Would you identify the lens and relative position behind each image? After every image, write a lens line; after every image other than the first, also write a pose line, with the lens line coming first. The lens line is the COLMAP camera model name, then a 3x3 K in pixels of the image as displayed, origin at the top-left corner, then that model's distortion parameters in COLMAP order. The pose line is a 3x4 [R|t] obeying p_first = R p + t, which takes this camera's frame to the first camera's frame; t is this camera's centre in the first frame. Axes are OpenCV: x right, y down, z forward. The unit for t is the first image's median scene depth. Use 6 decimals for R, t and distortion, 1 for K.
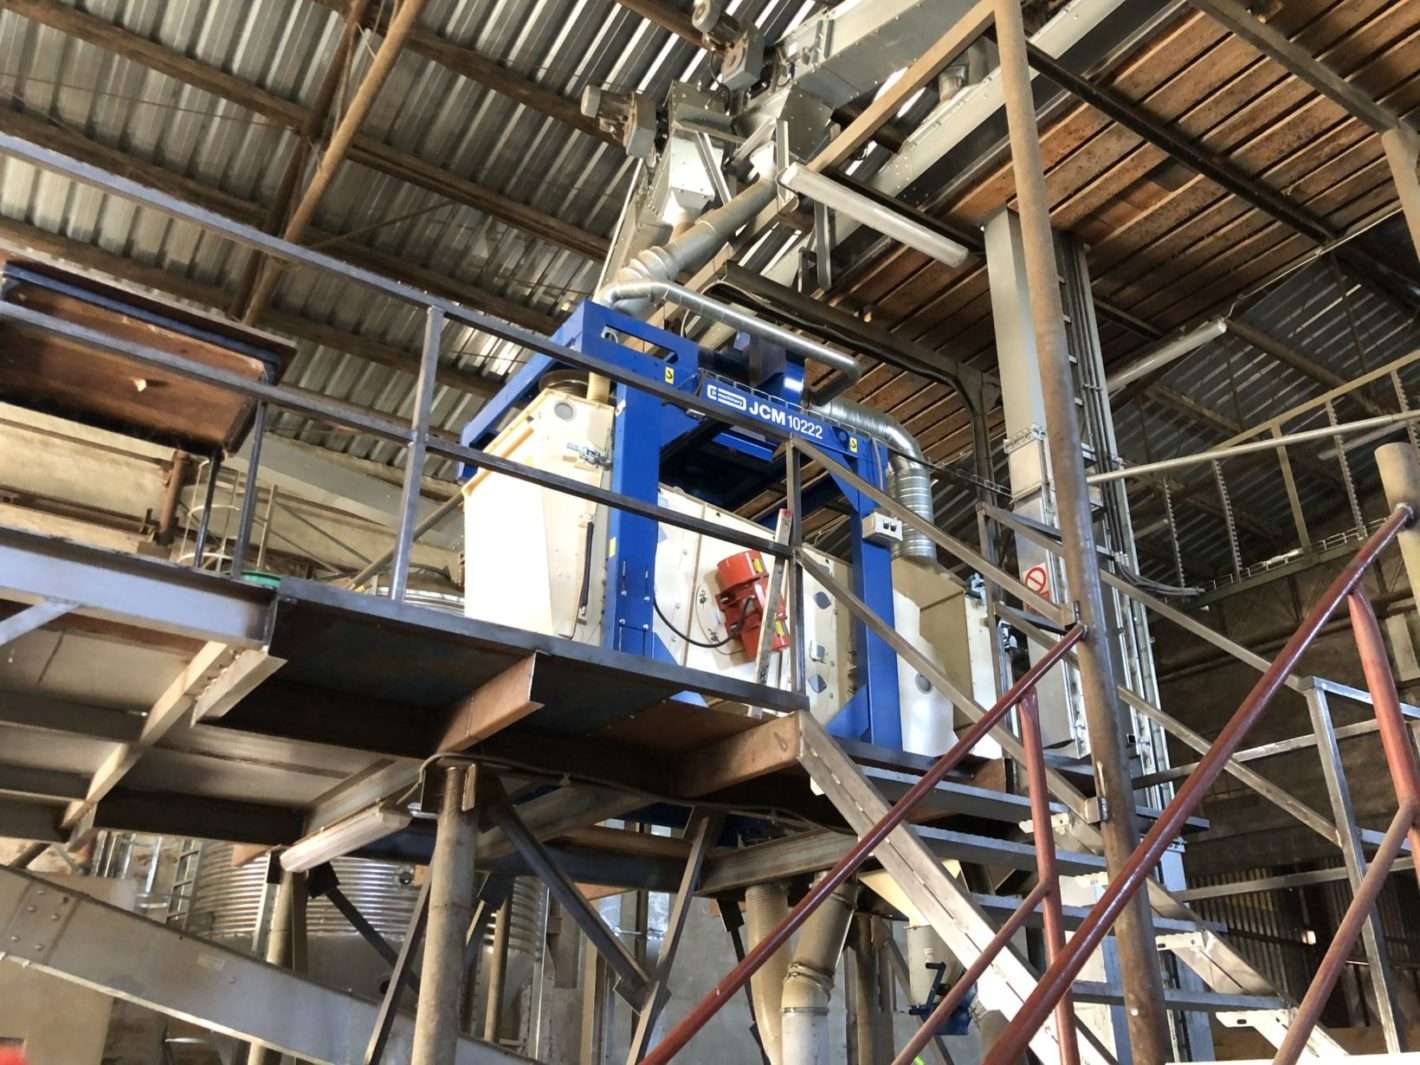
lens RADIAL K [[1158.0, 0, 711.6], [0, 1158.0, 535.3], [0, 0, 1]] dist [0.000819, -0.000526]
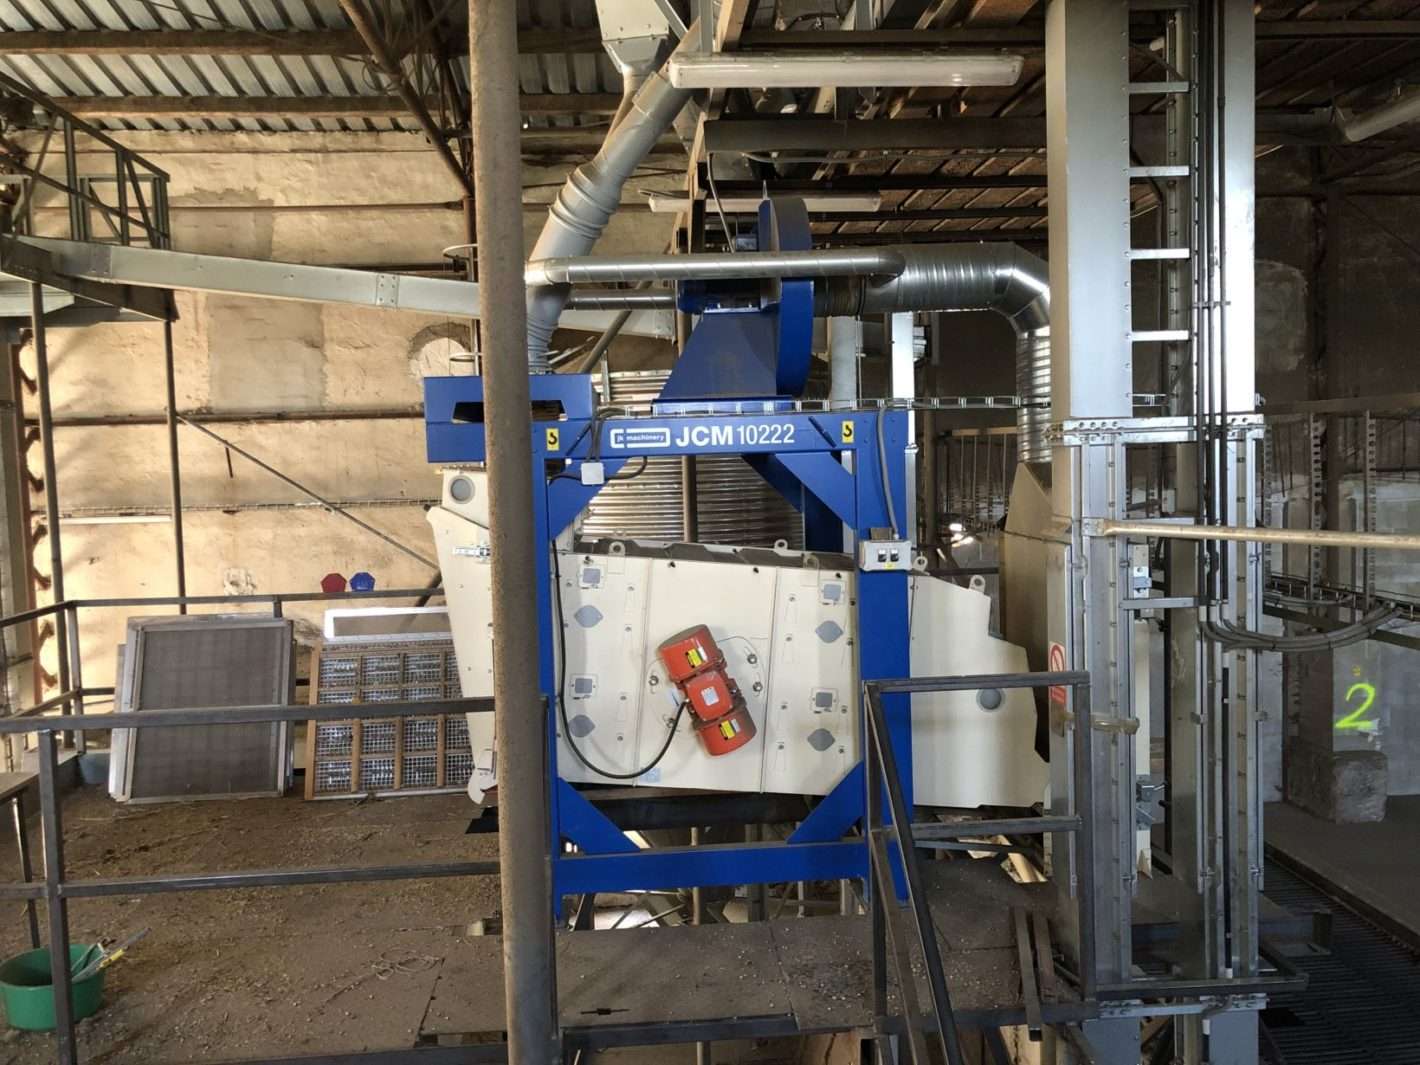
lens RADIAL K [[1158.0, 0, 705.3], [0, 1158.0, 528.4], [0, 0, 1]] dist [0.000819, -0.000526]
pose [[0.870459, -0.010013, -0.492140, 0.425157], [0.247652, 0.872952, 0.420266, -0.373990], [0.425406, -0.487703, 0.762348, 0.384370]]
